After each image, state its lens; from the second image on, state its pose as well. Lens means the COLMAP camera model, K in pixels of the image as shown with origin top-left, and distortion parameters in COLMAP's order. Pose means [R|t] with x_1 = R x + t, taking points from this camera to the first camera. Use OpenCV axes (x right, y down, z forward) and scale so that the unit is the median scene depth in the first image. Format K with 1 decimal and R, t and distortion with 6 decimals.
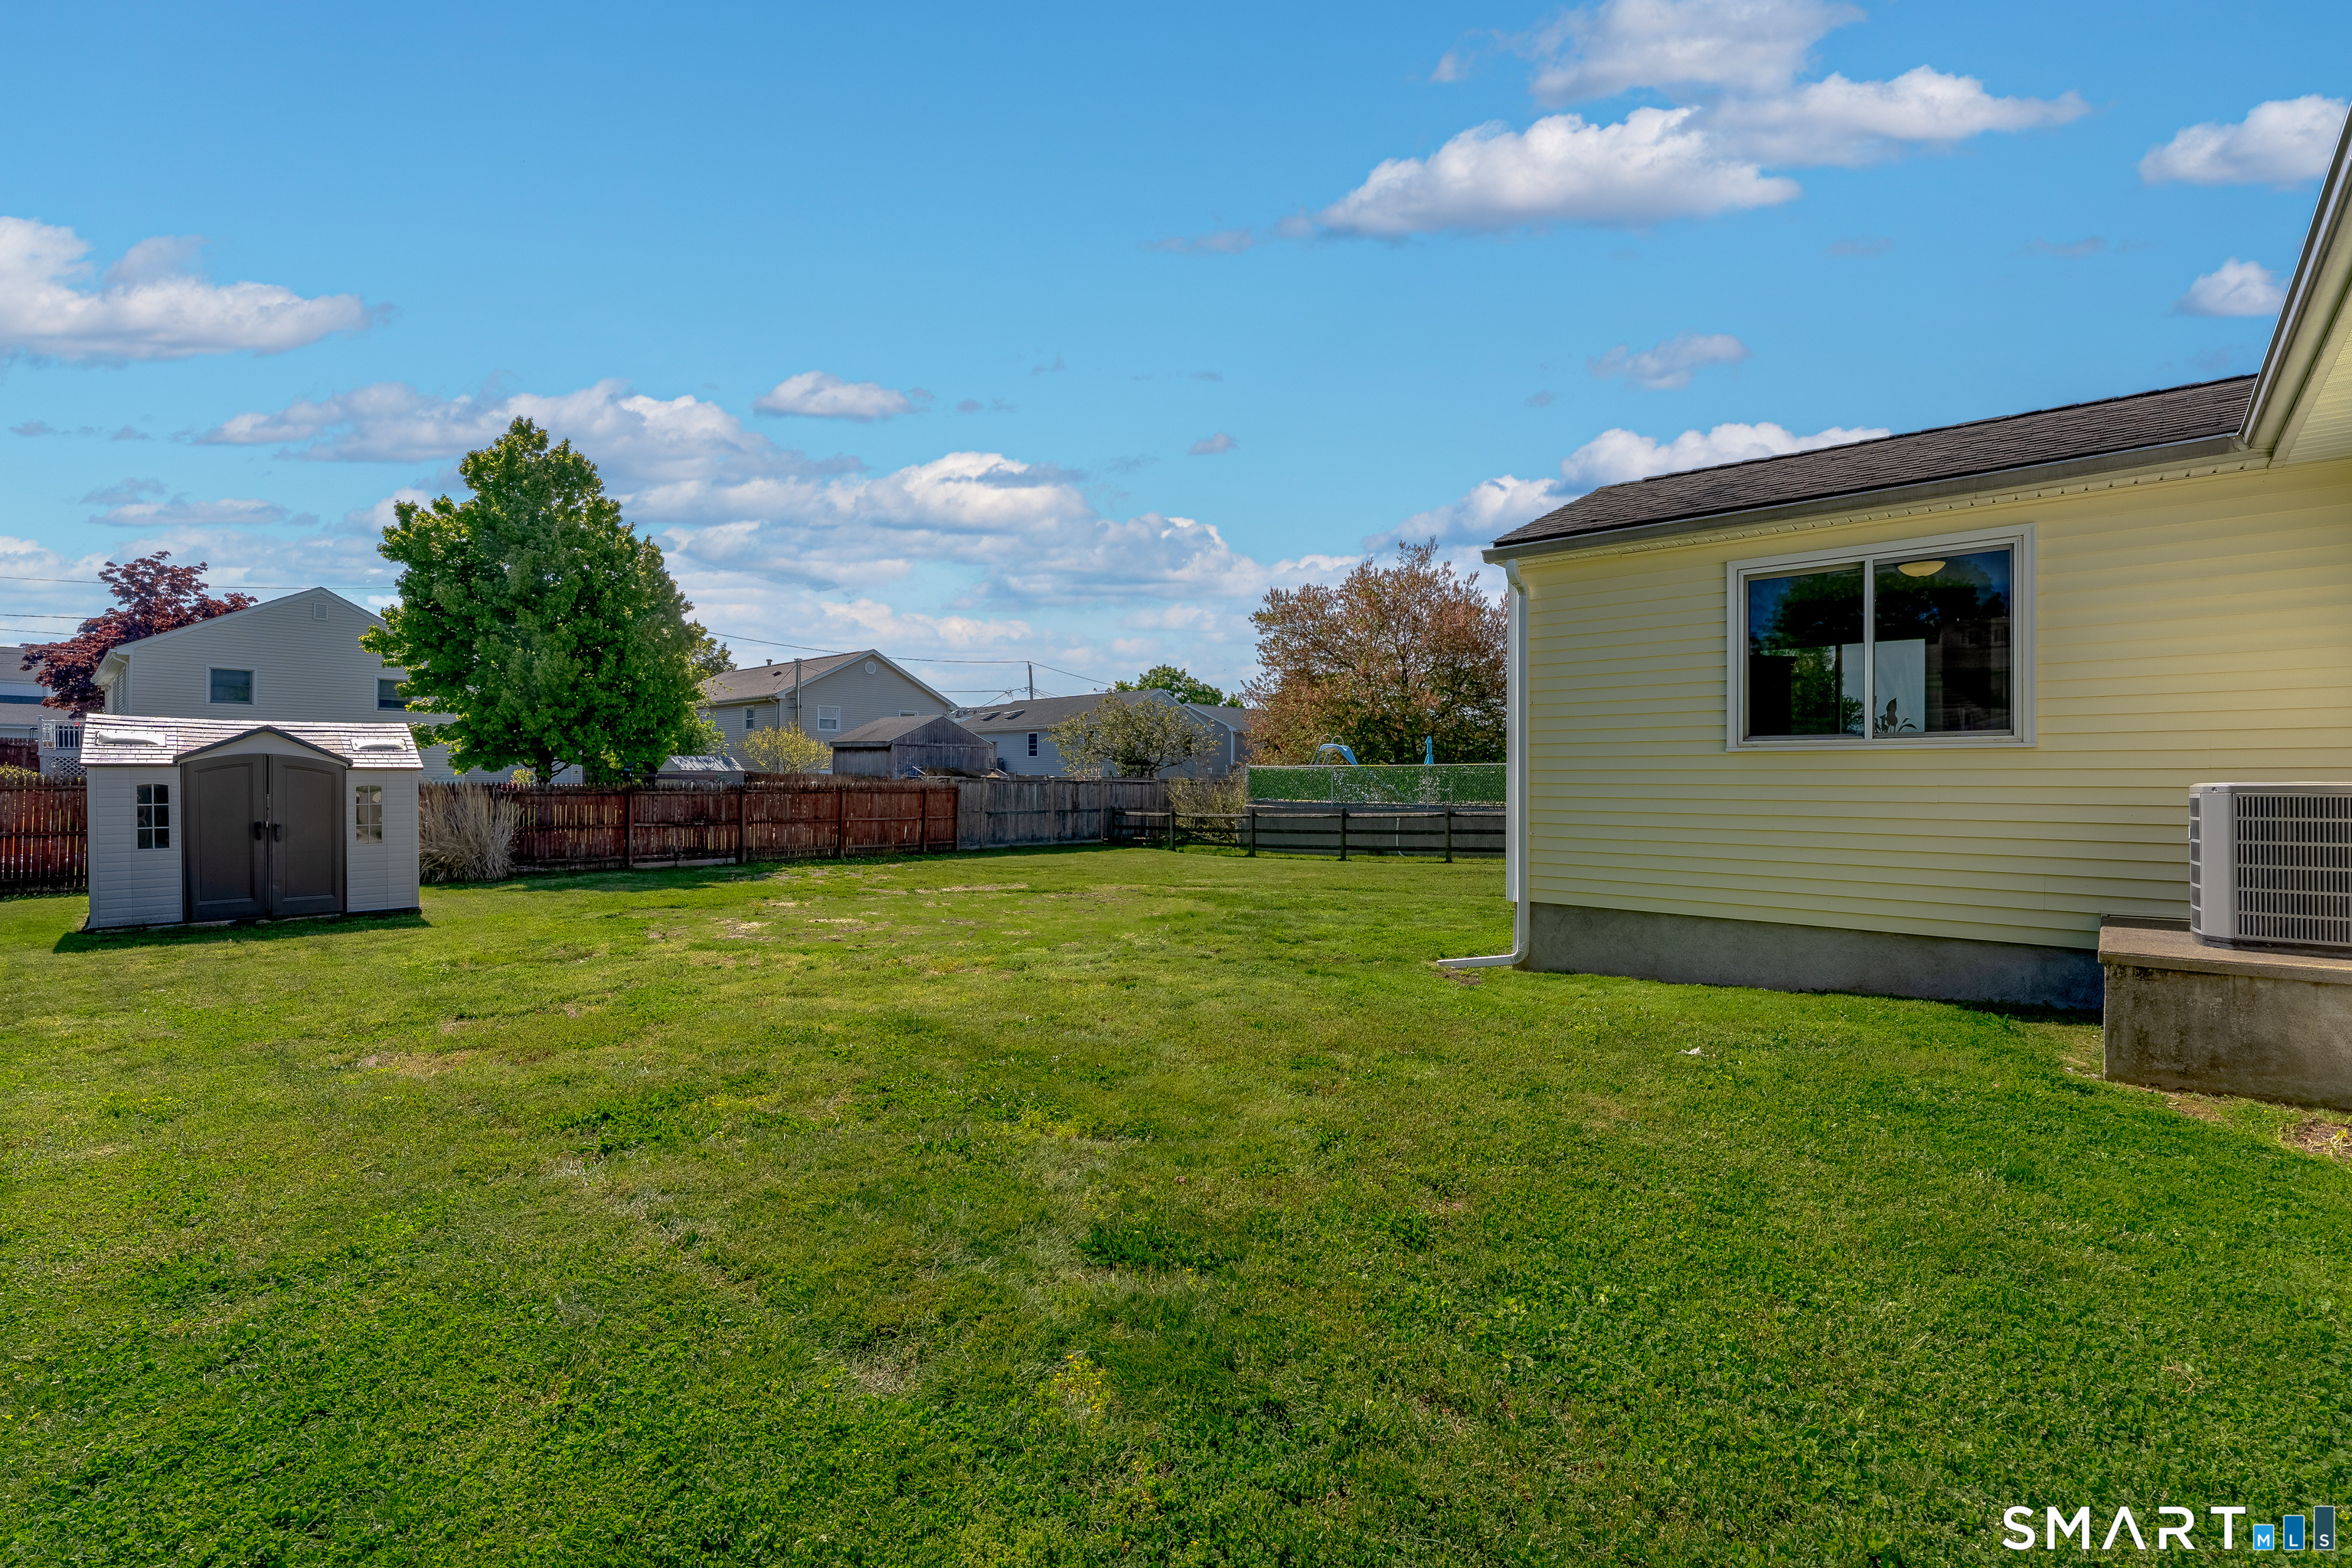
lens RADIAL K [[1026.3, 0, 1176.0], [0, 1026.3, 784.0], [0, 0, 1]] dist [0.000056, 0.000249]
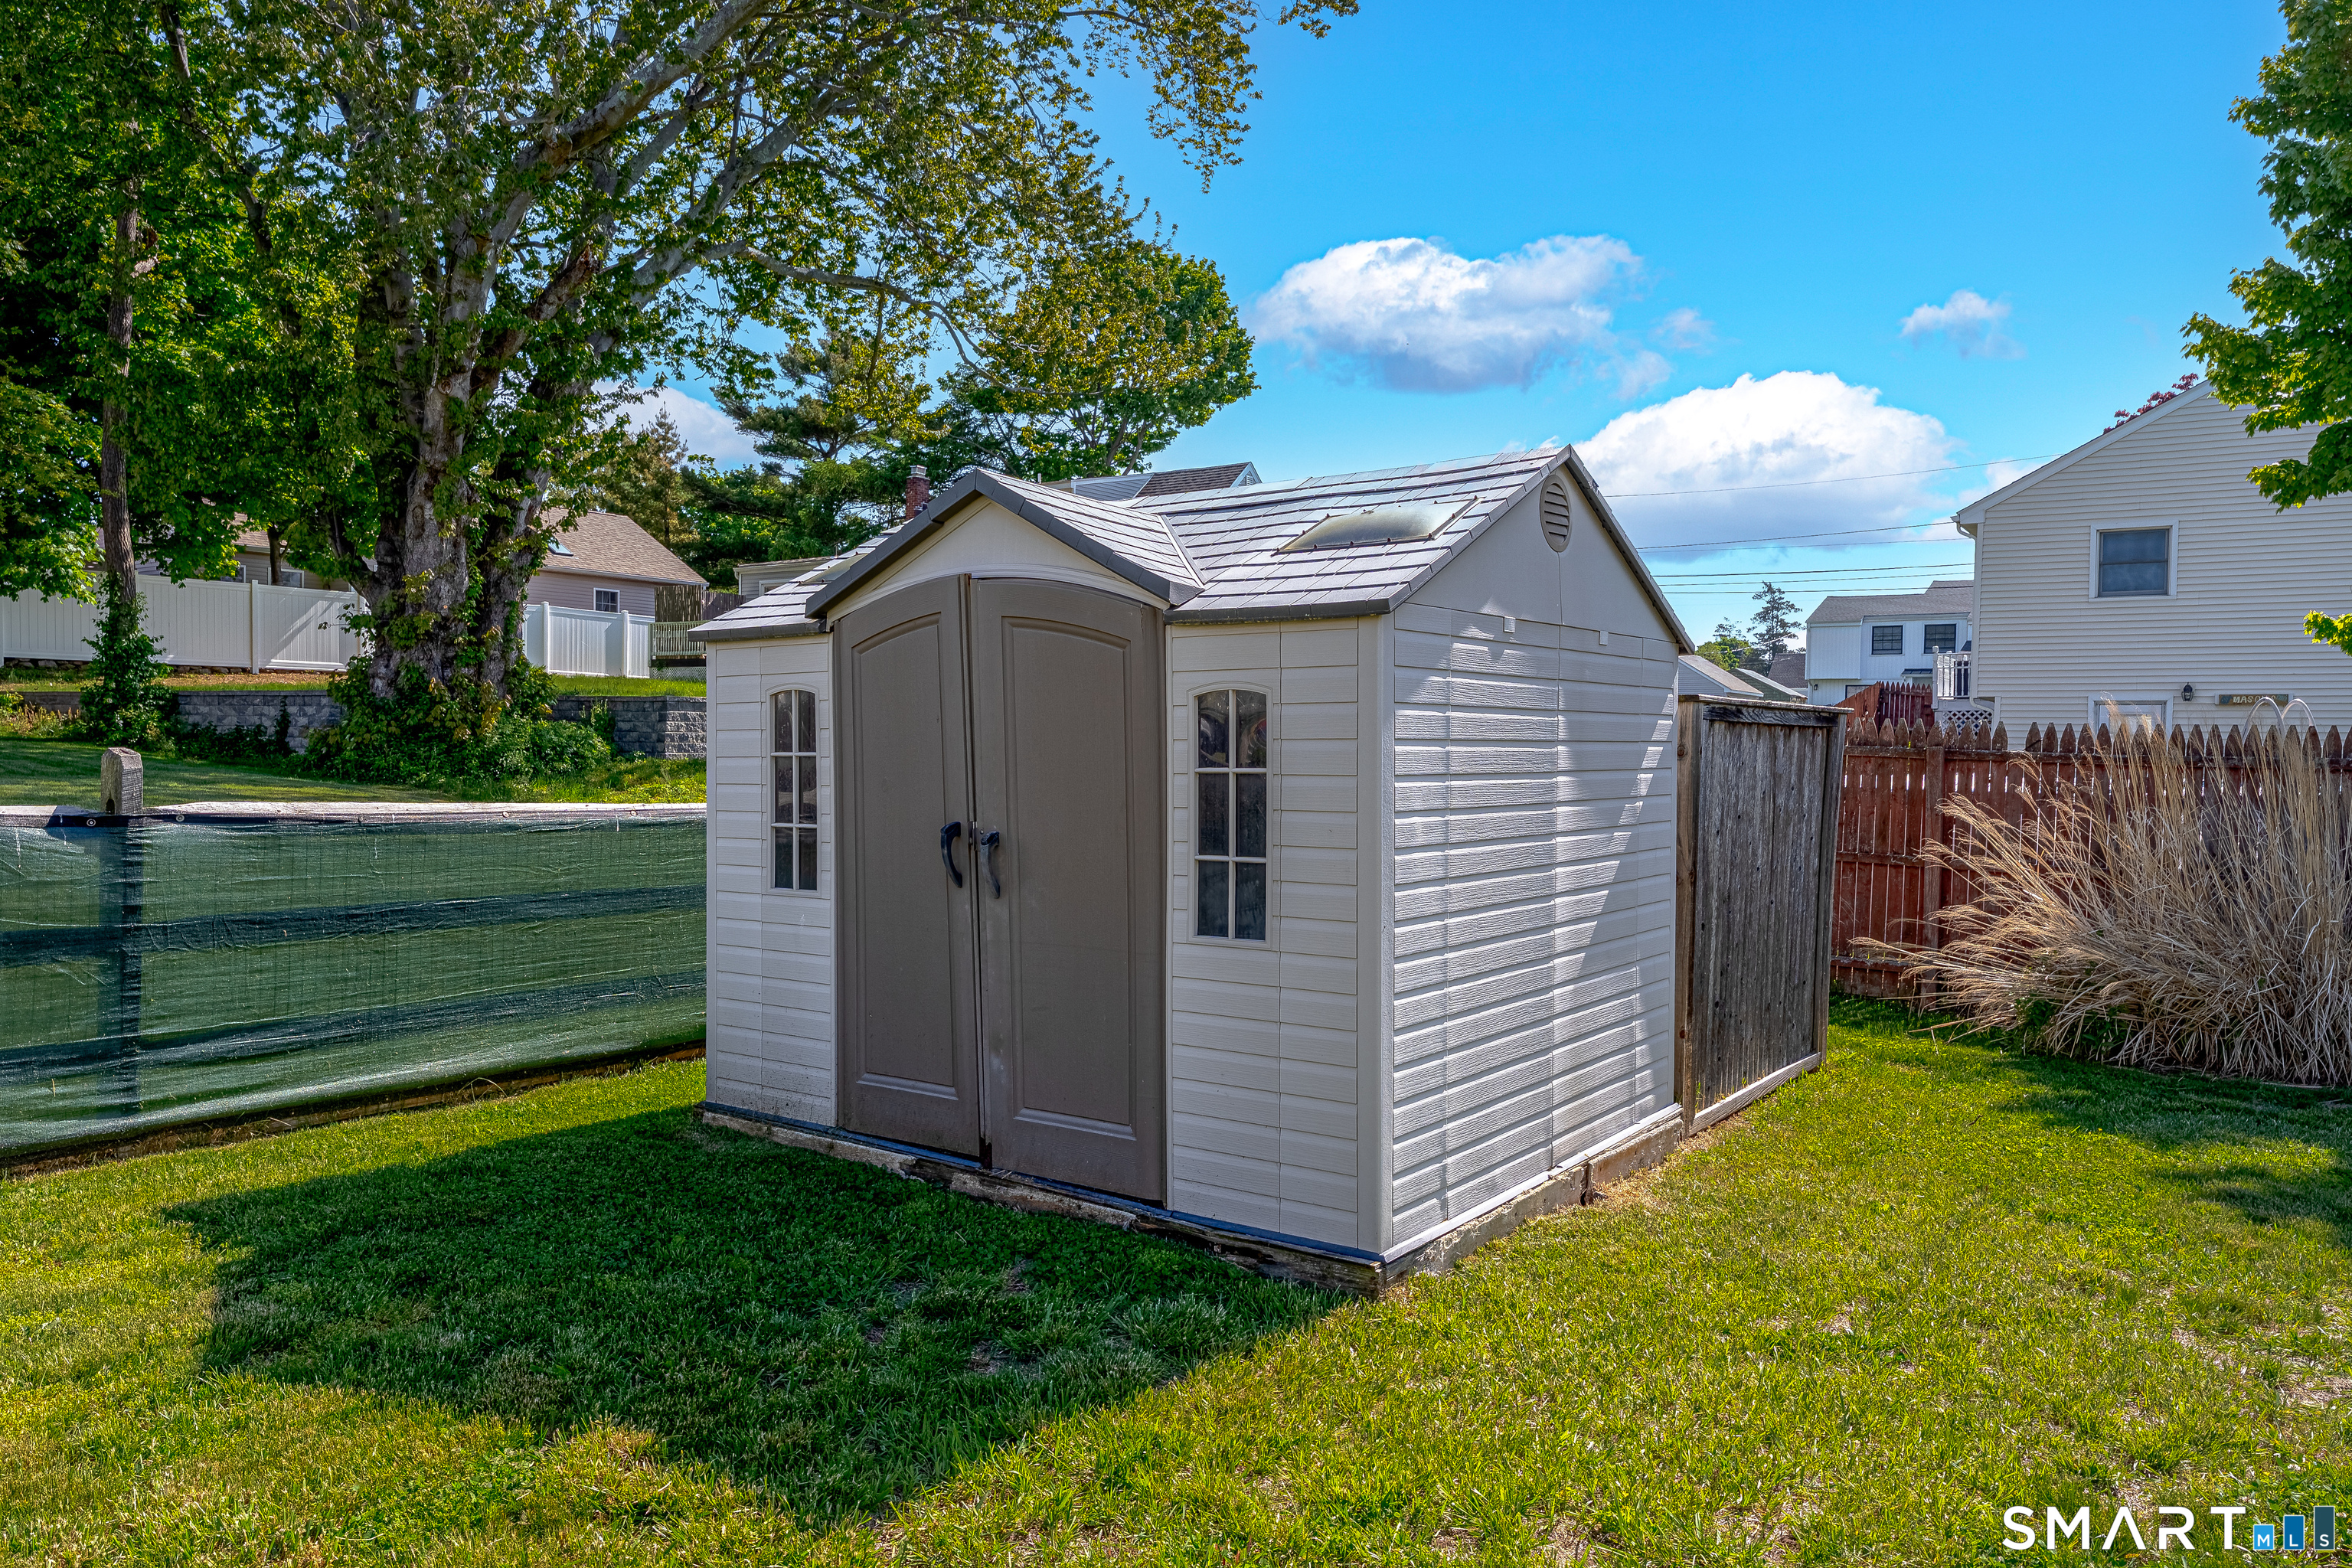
lens RADIAL K [[1599.5, 0, 1176.0], [0, 1599.5, 784.0], [0, 0, 1]] dist [-0.004084, -0.001408]
pose [[0.134015, 0.018527, -0.990806, -0.191926], [-0.011664, 0.999785, 0.017117, 0.007511], [0.990911, 0.009263, 0.134203, 0.419102]]
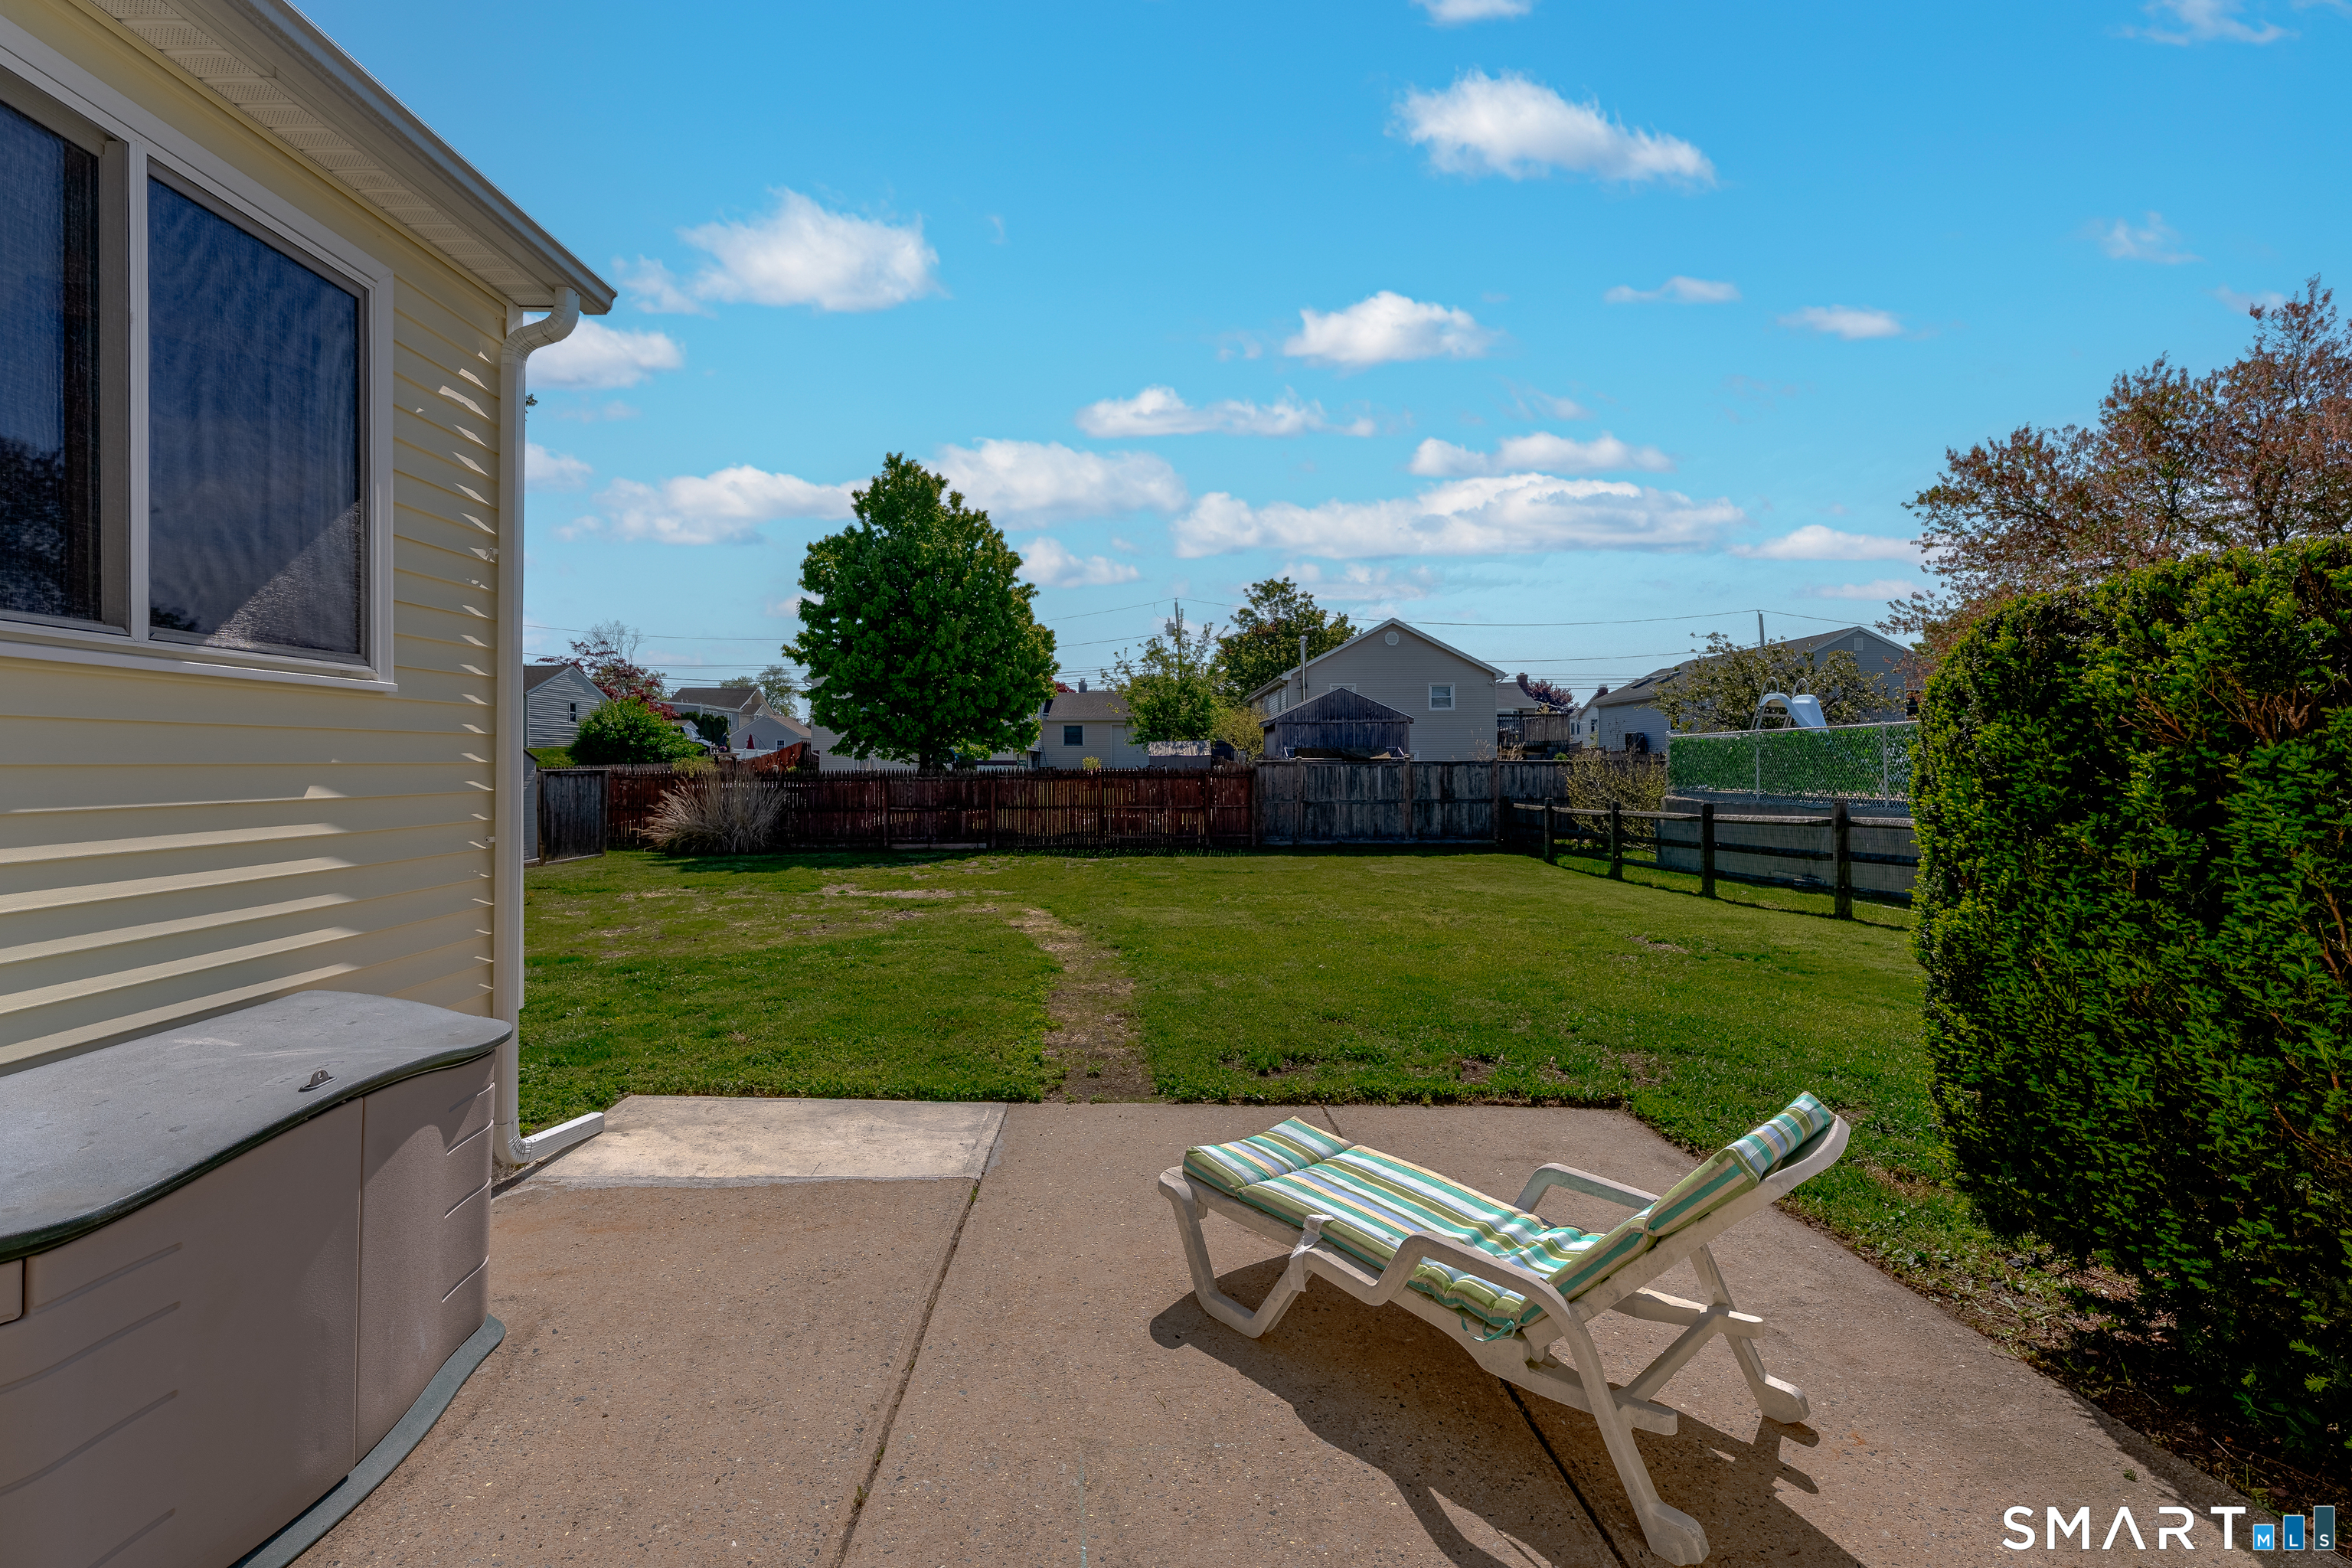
lens RADIAL K [[1026.3, 0, 1176.0], [0, 1026.3, 784.0], [0, 0, 1]] dist [0.000056, 0.000249]
pose [[0.694876, 0.005471, -0.719108, 0.348725], [0.007885, 0.999853, 0.015226, 0.000355], [0.719086, -0.016251, 0.694731, 0.354483]]
